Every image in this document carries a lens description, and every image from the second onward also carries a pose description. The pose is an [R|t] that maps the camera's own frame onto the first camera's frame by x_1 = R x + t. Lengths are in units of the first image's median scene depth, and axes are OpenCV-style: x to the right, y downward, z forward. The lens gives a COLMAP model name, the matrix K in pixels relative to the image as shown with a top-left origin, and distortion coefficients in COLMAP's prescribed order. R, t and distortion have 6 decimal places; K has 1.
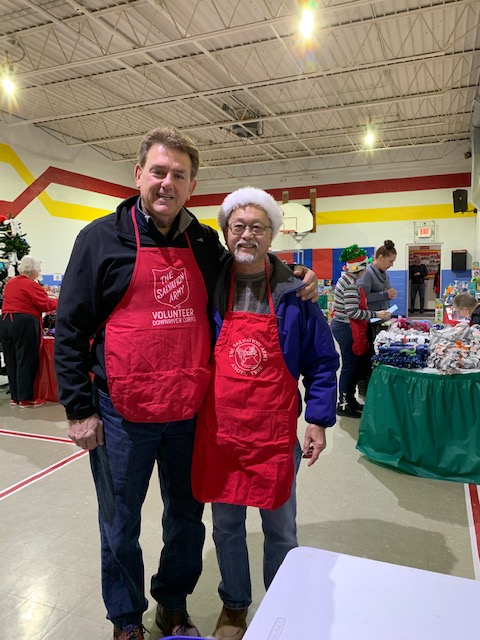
lens RADIAL K [[490.6, 0, 237.4], [0, 490.6, 322.6], [0, 0, 1]] dist [0.014673, -0.010896]
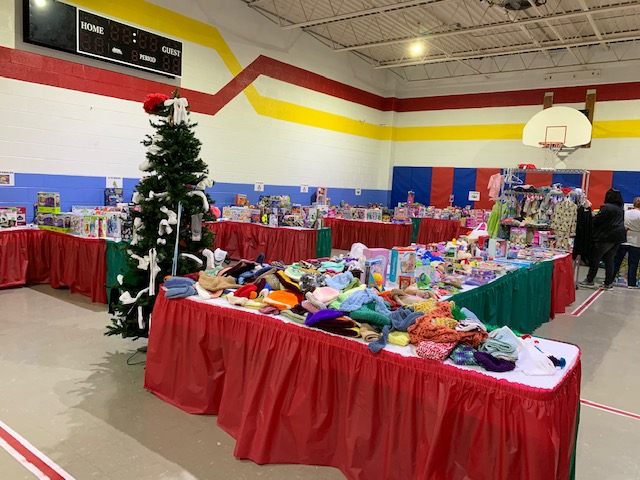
lens RADIAL K [[490.6, 0, 318.8], [0, 490.6, 236.7], [0, 0, 1]] dist [0.014673, -0.010896]
pose [[0.965814, 0.087023, -0.244194, -0.048121], [-0.086691, 0.996161, 0.012128, -0.024703], [0.244312, 0.009456, 0.969651, 0.193296]]
